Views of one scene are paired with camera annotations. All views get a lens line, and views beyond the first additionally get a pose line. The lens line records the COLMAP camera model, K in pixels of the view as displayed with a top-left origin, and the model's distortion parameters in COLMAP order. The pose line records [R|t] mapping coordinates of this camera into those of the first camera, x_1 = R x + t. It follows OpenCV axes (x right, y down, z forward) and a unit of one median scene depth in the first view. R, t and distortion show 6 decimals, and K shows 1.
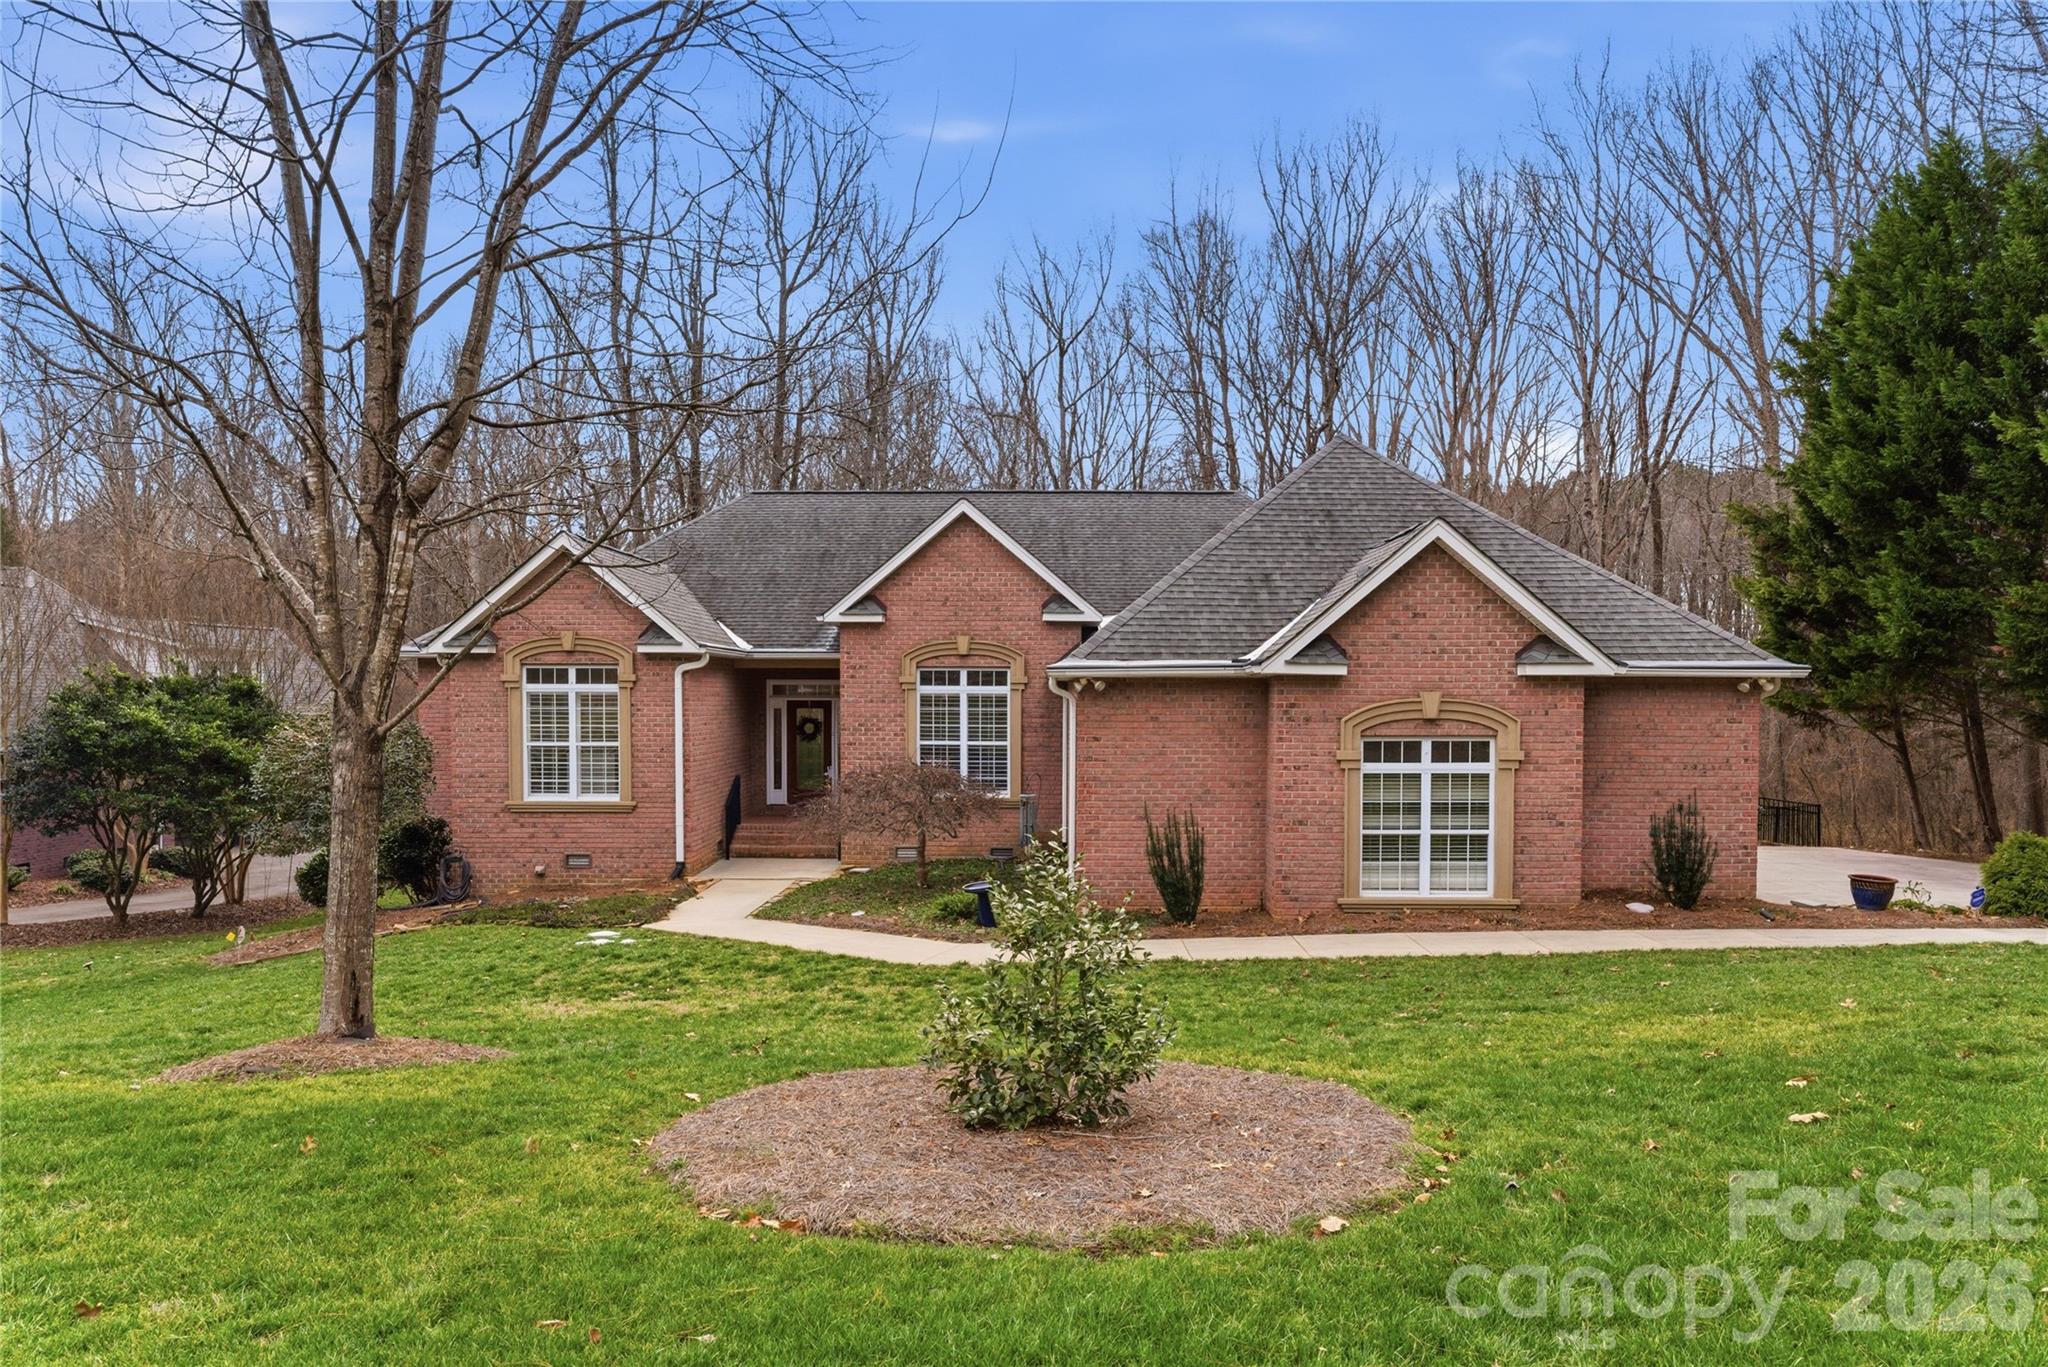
lens RADIAL K [[1219.6, 0, 1025.0], [0, 1219.6, 669.4], [0, 0, 1]] dist [0.037519, 0.000672]
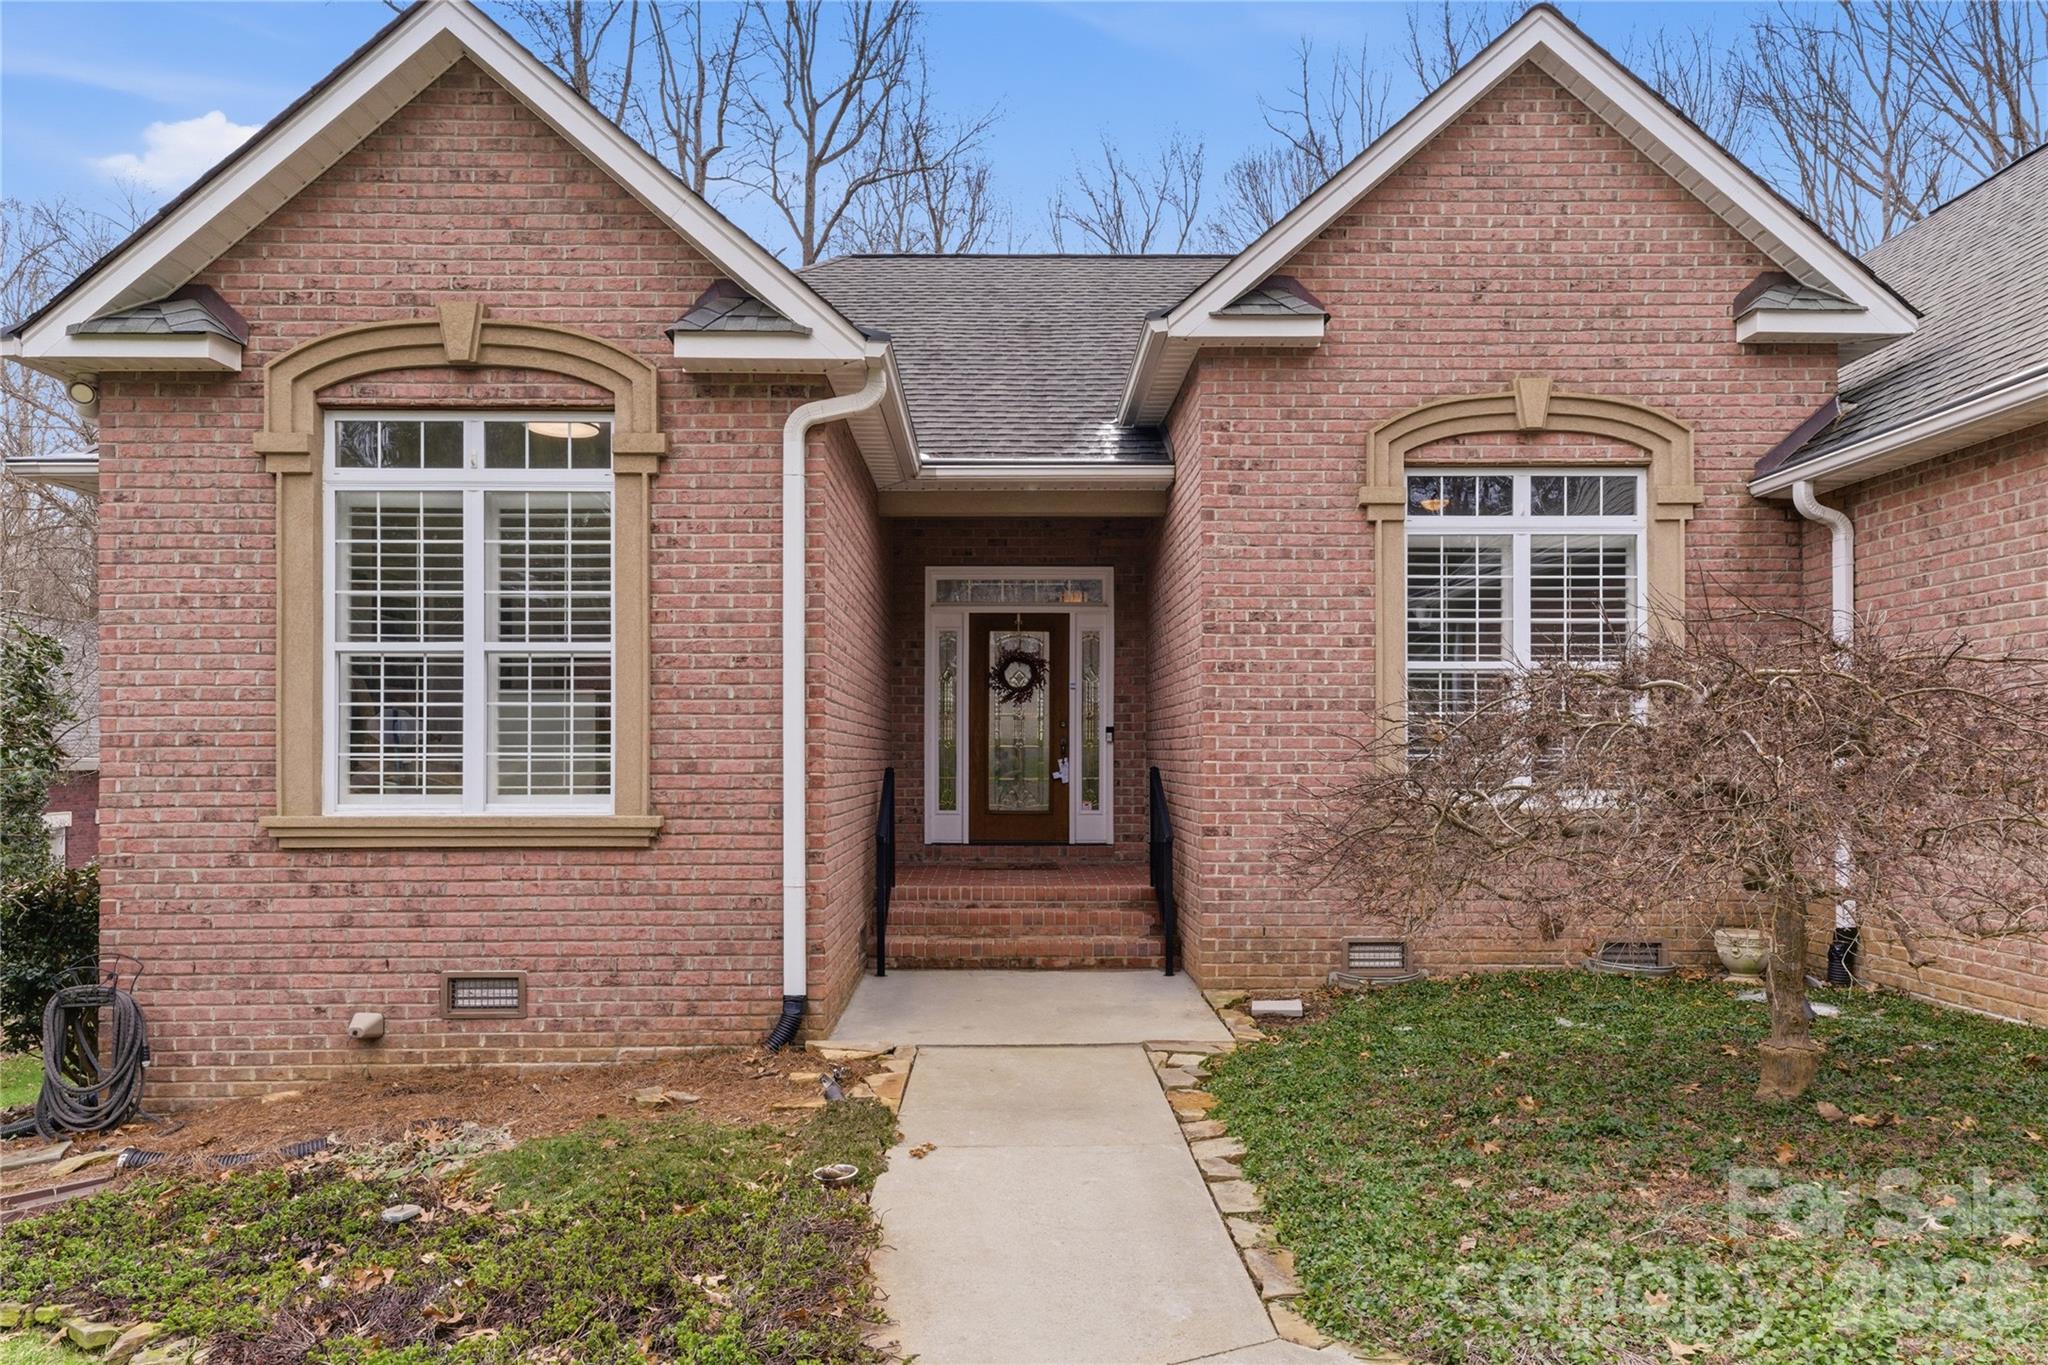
lens RADIAL K [[1219.6, 0, 1023.8], [0, 1219.6, 695.1], [0, 0, 1]] dist [0.037519, 0.000672]
pose [[0.999406, 0.000023, 0.034459, -0.228811], [0.001183, 0.999387, -0.034989, 0.086210], [-0.034438, 0.035009, 0.998793, 0.655845]]
